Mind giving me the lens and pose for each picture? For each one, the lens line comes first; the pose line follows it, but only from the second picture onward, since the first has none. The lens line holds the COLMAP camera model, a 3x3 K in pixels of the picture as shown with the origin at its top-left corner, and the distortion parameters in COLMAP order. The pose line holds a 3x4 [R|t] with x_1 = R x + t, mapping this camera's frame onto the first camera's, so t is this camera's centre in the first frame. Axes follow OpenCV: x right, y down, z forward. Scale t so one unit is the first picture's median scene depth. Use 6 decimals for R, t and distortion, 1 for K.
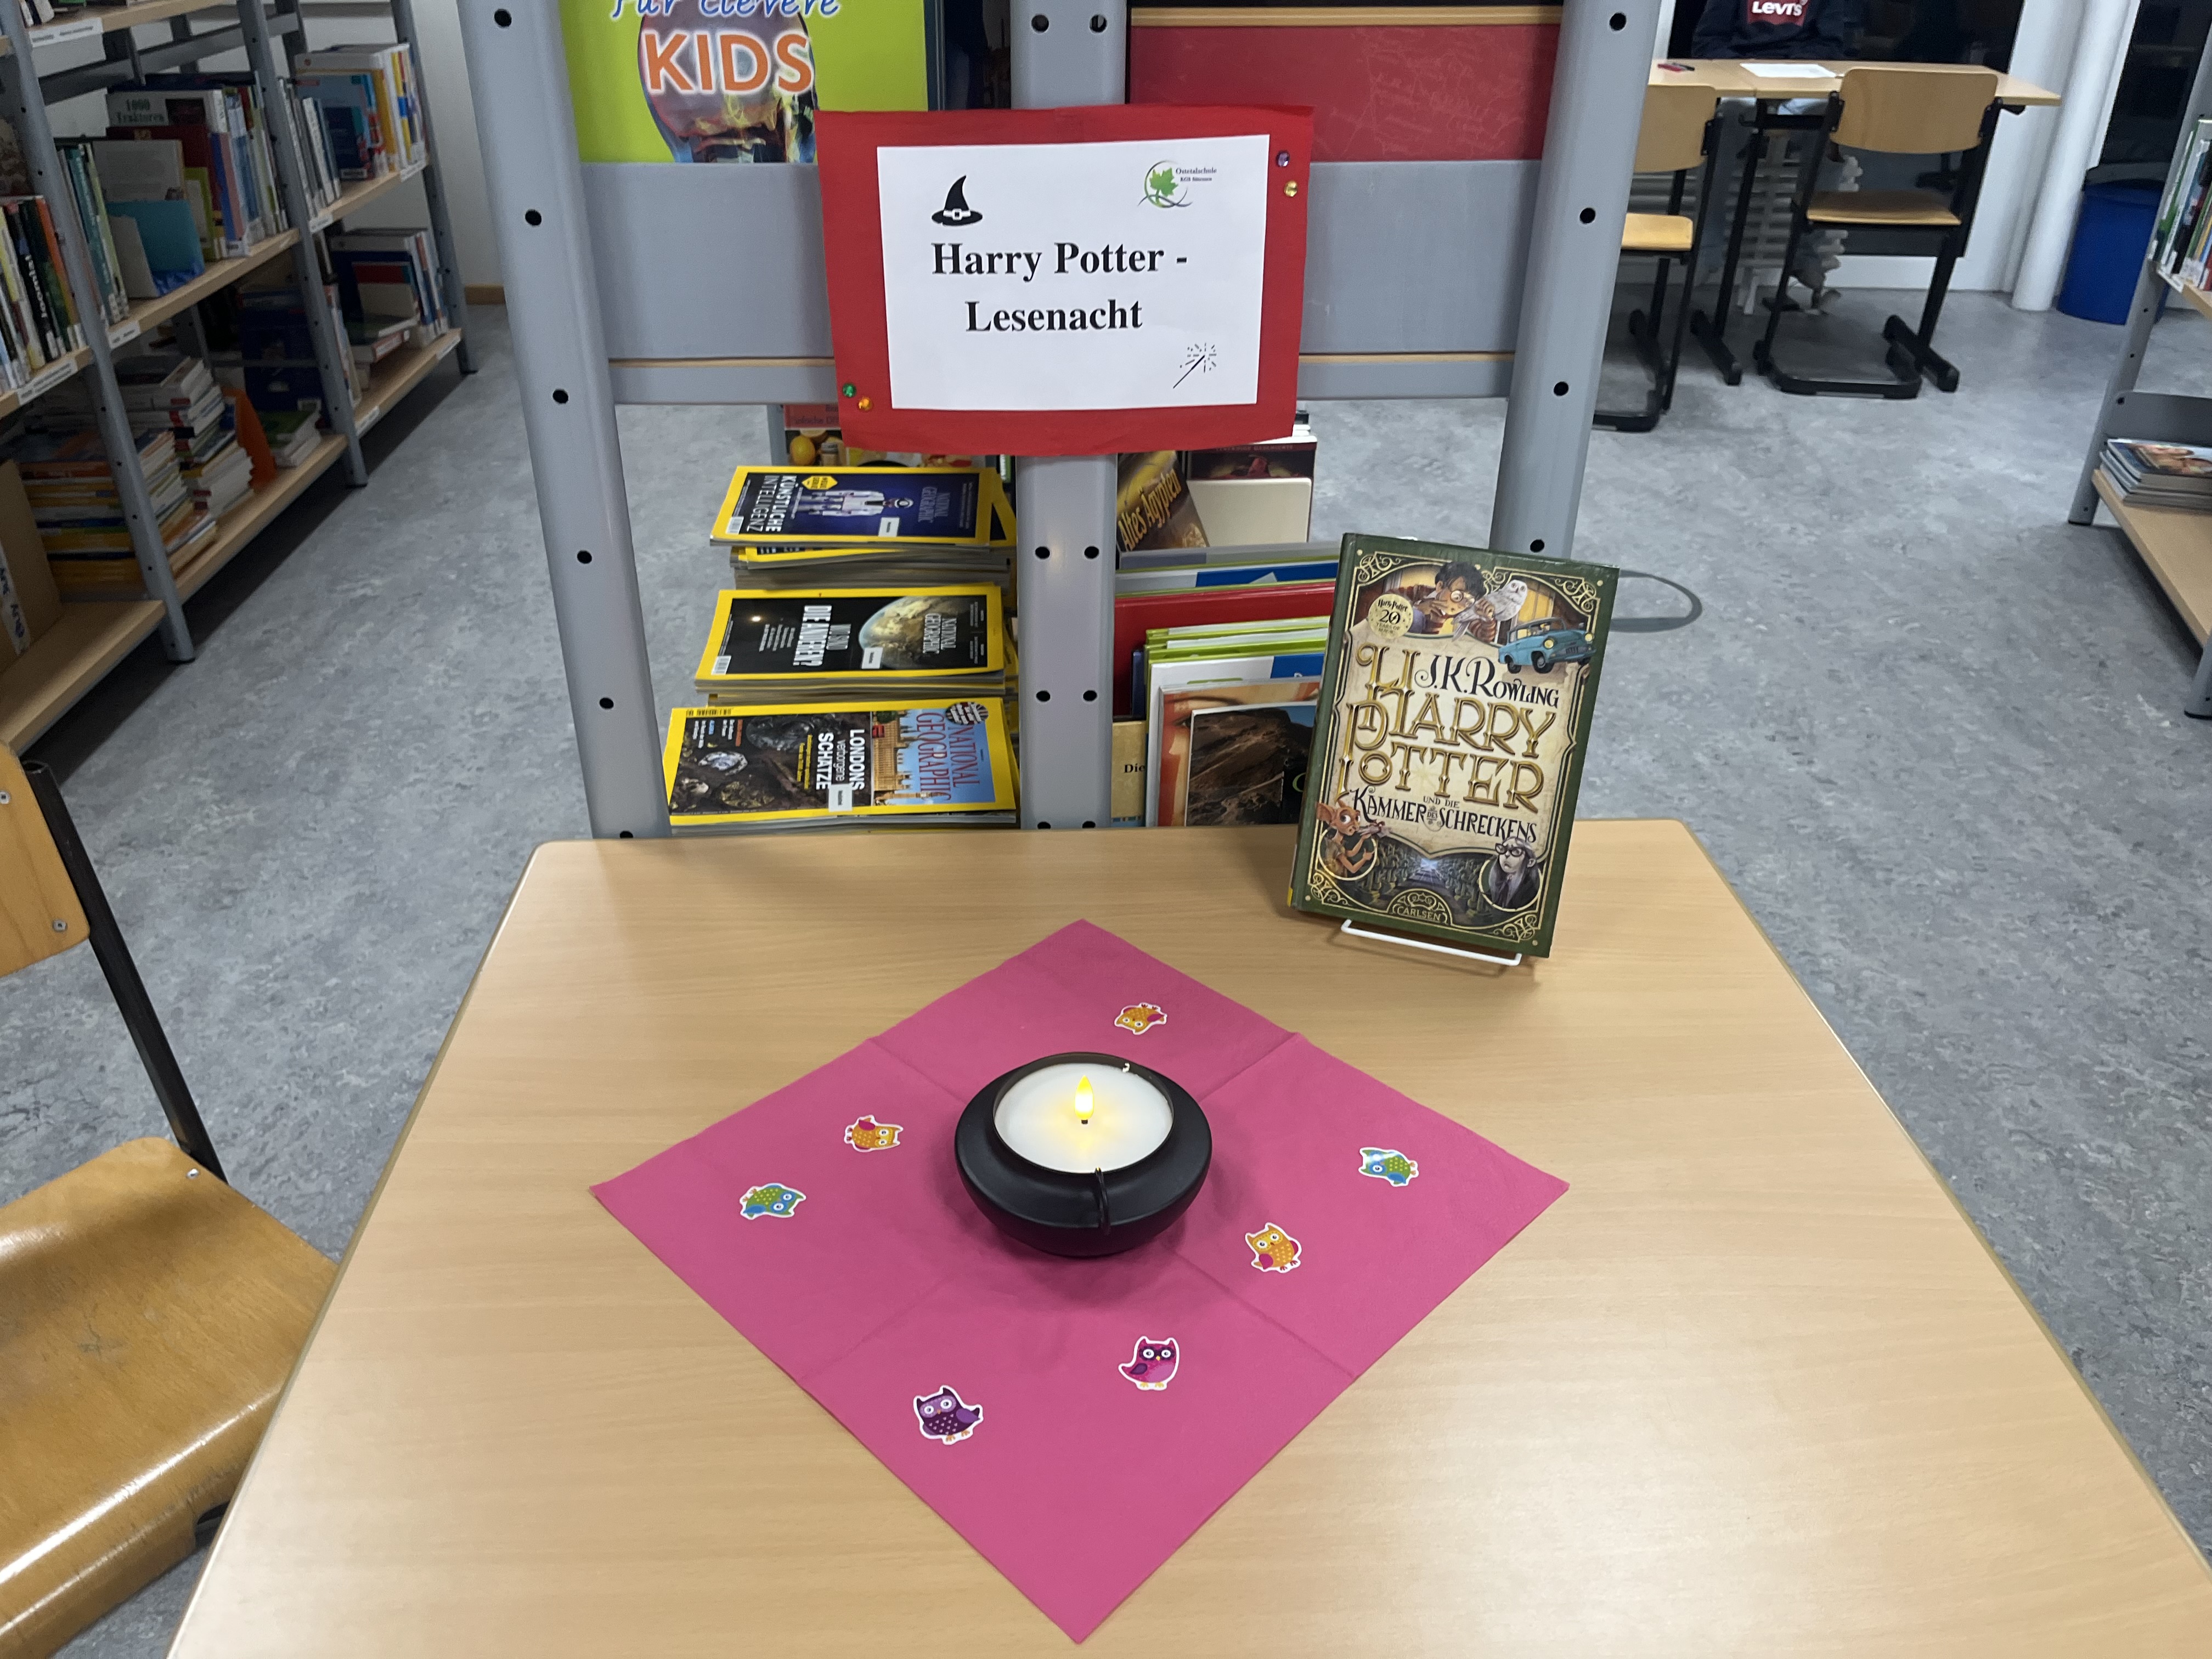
lens RADIAL K [[1673.3, 0, 1078.8], [0, 1673.3, 831.4], [0, 0, 1]] dist [0.010106, -0.002896]
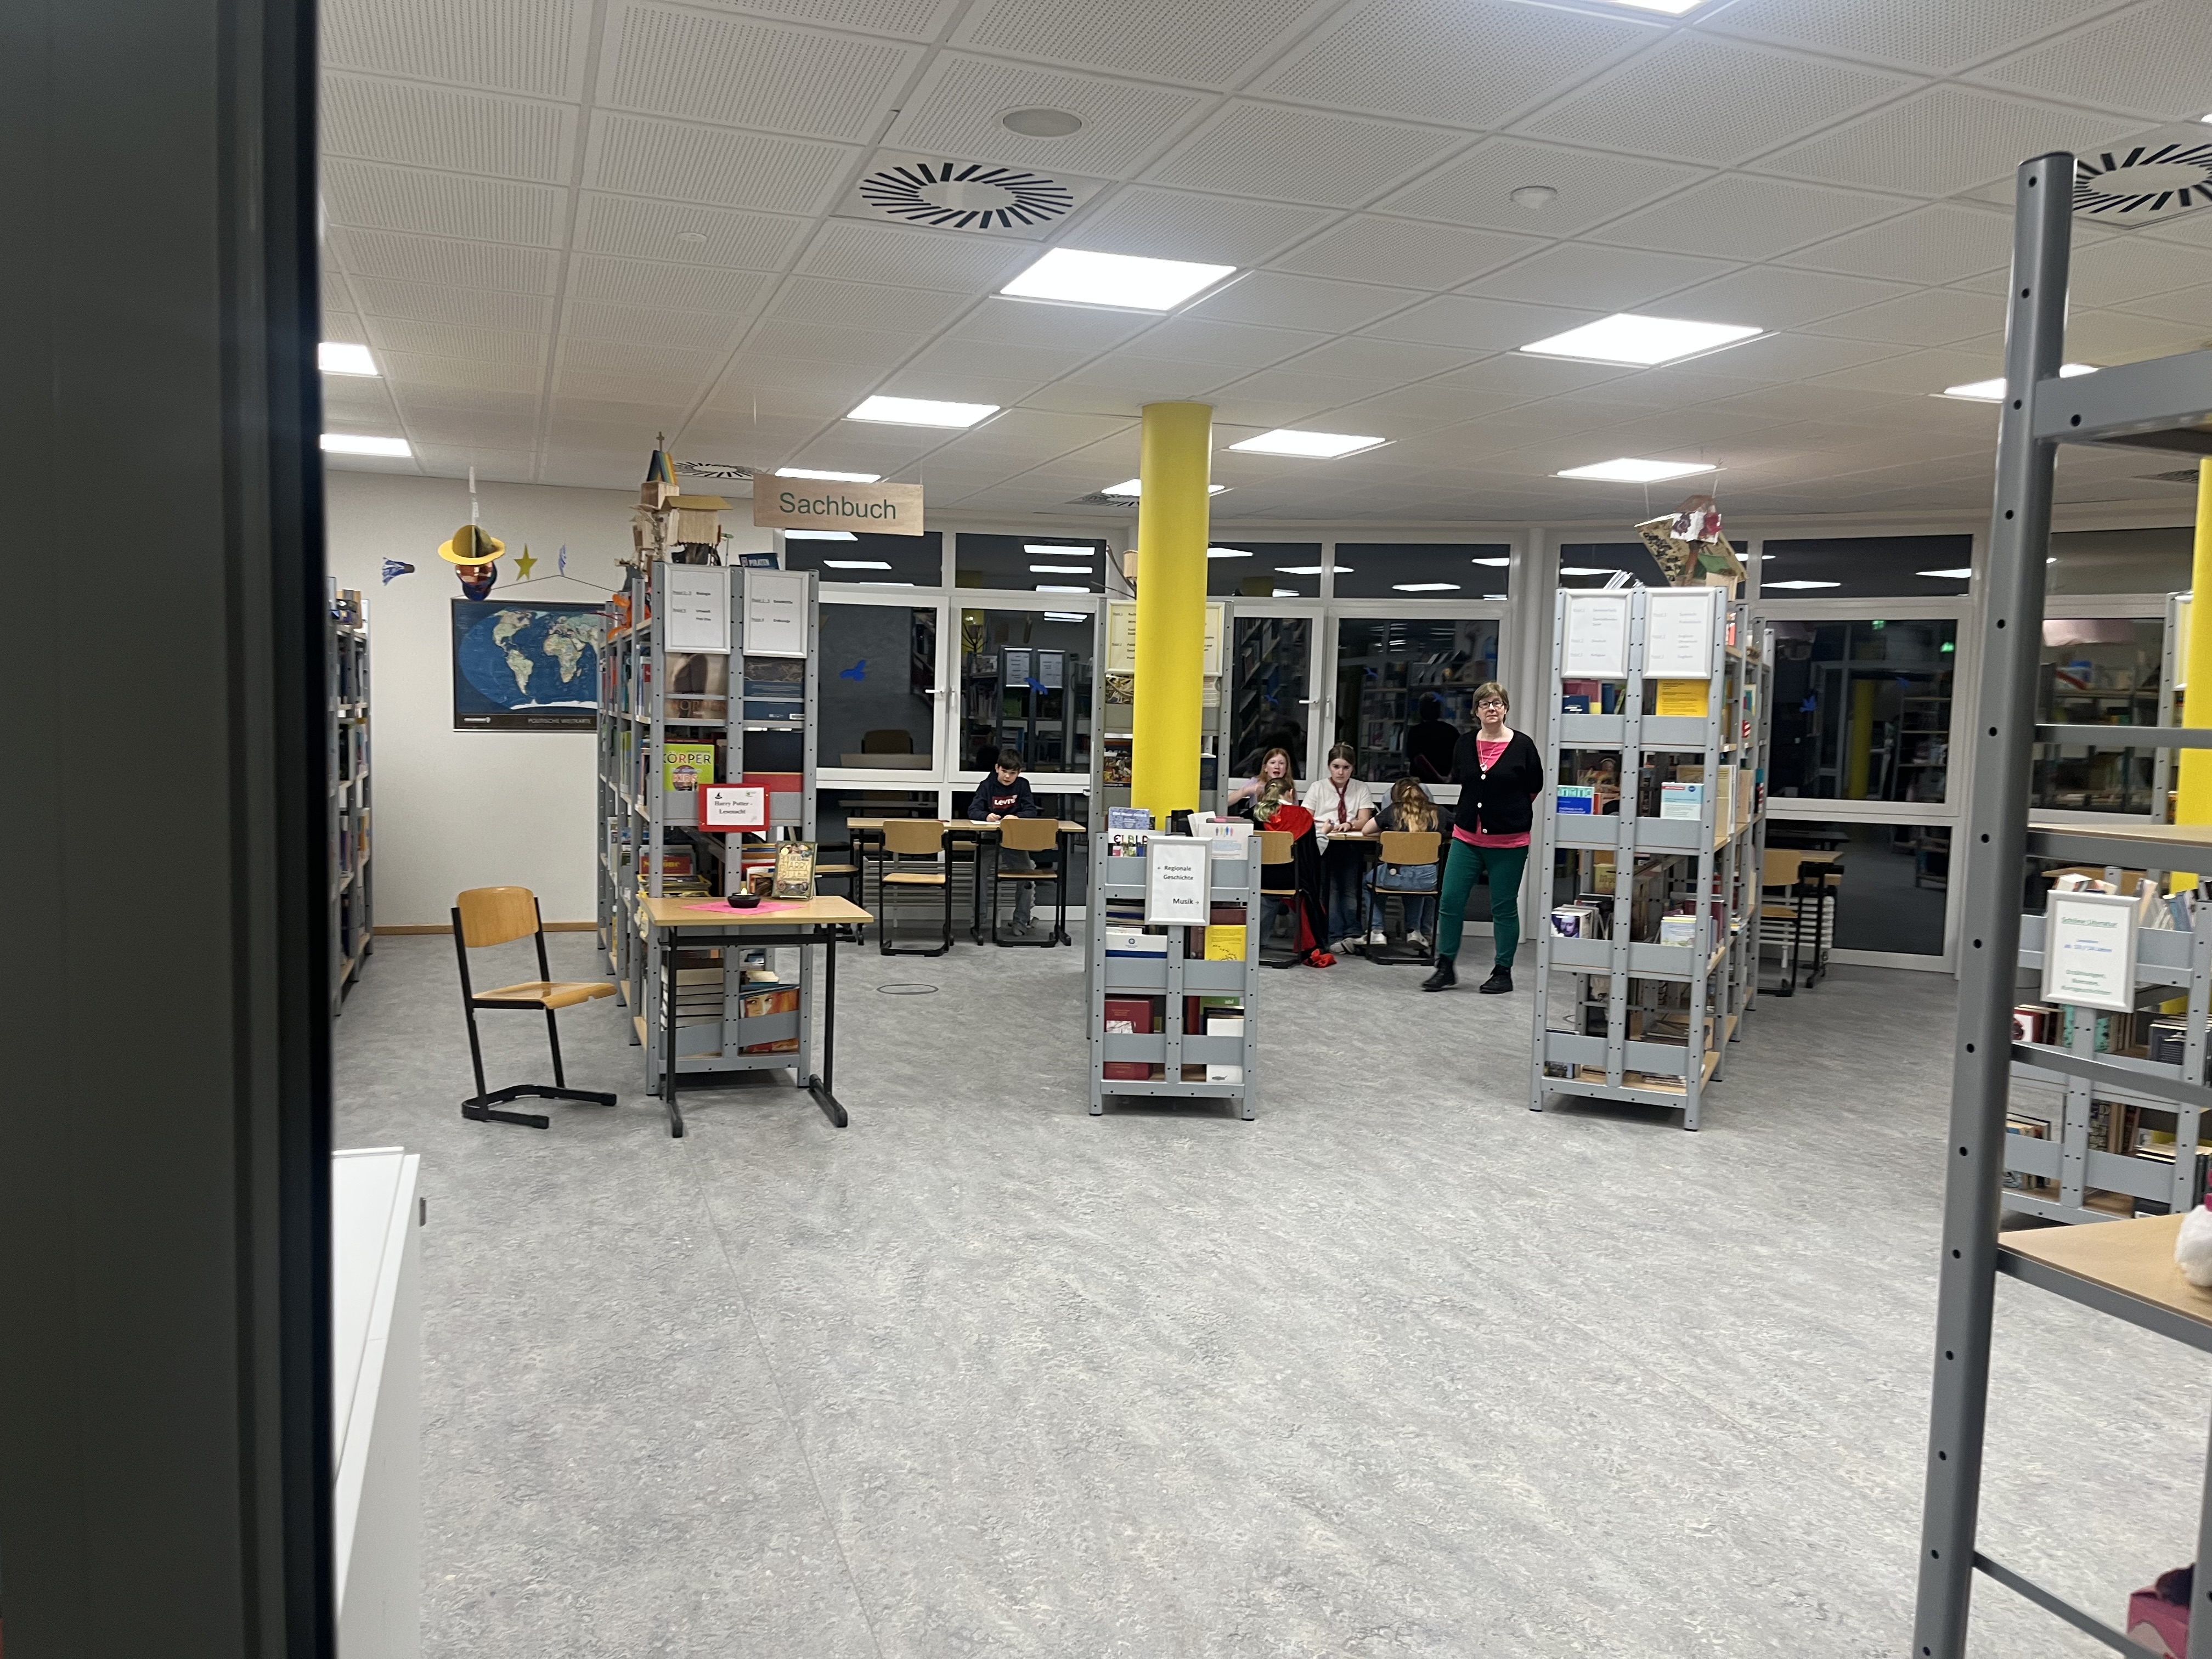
lens RADIAL K [[1673.3, 0, 1078.8], [0, 1673.3, 831.4], [0, 0, 1]] dist [0.010106, -0.002896]
pose [[0.960666, -0.000229, 0.277706, -0.523107], [0.123753, 0.895570, -0.427363, 2.705795], [-0.248607, 0.444920, 0.860372, -4.913777]]
